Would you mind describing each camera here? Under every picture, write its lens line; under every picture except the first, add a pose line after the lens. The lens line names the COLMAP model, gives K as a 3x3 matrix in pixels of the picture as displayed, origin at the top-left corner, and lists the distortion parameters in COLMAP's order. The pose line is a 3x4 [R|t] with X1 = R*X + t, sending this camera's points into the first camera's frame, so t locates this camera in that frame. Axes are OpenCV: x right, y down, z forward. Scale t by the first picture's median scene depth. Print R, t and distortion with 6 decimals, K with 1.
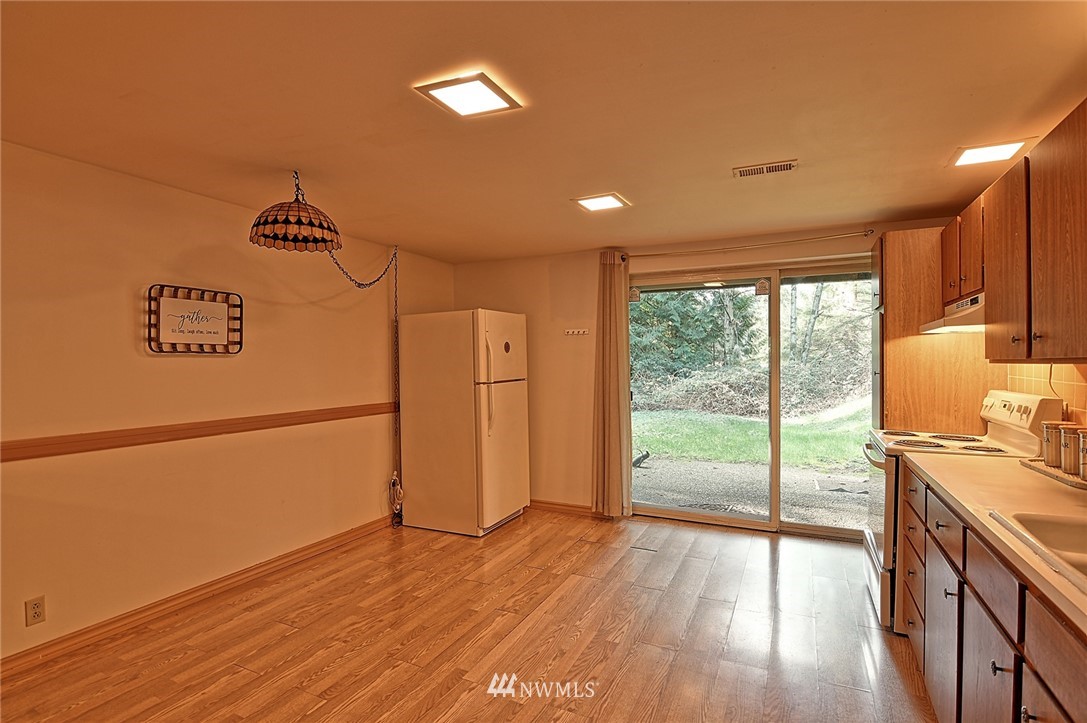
lens RADIAL K [[526.5, 0, 555.0], [0, 526.5, 356.9], [0, 0, 1]] dist [-0.010075, -0.004014]
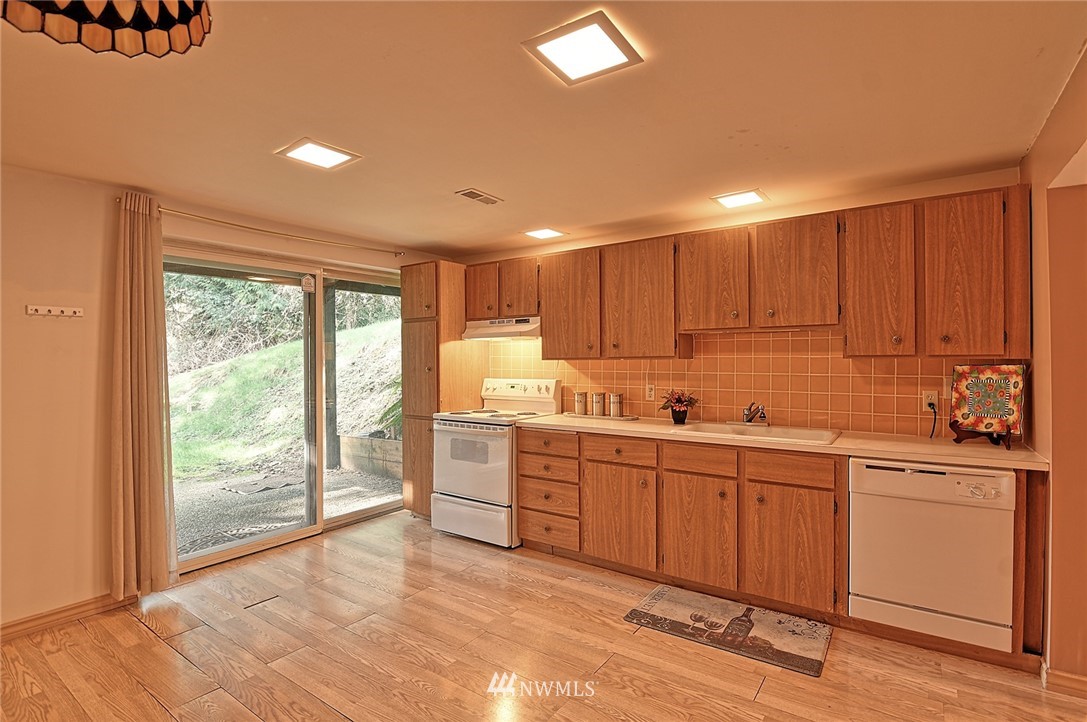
lens RADIAL K [[526.5, 0, 511.8], [0, 526.5, 353.6], [0, 0, 1]] dist [-0.010075, -0.004014]
pose [[0.199059, 0.014690, 0.979877, -0.493025], [-0.001271, 0.999891, -0.014732, 0.009266], [-0.979987, 0.001687, 0.199055, 0.456350]]
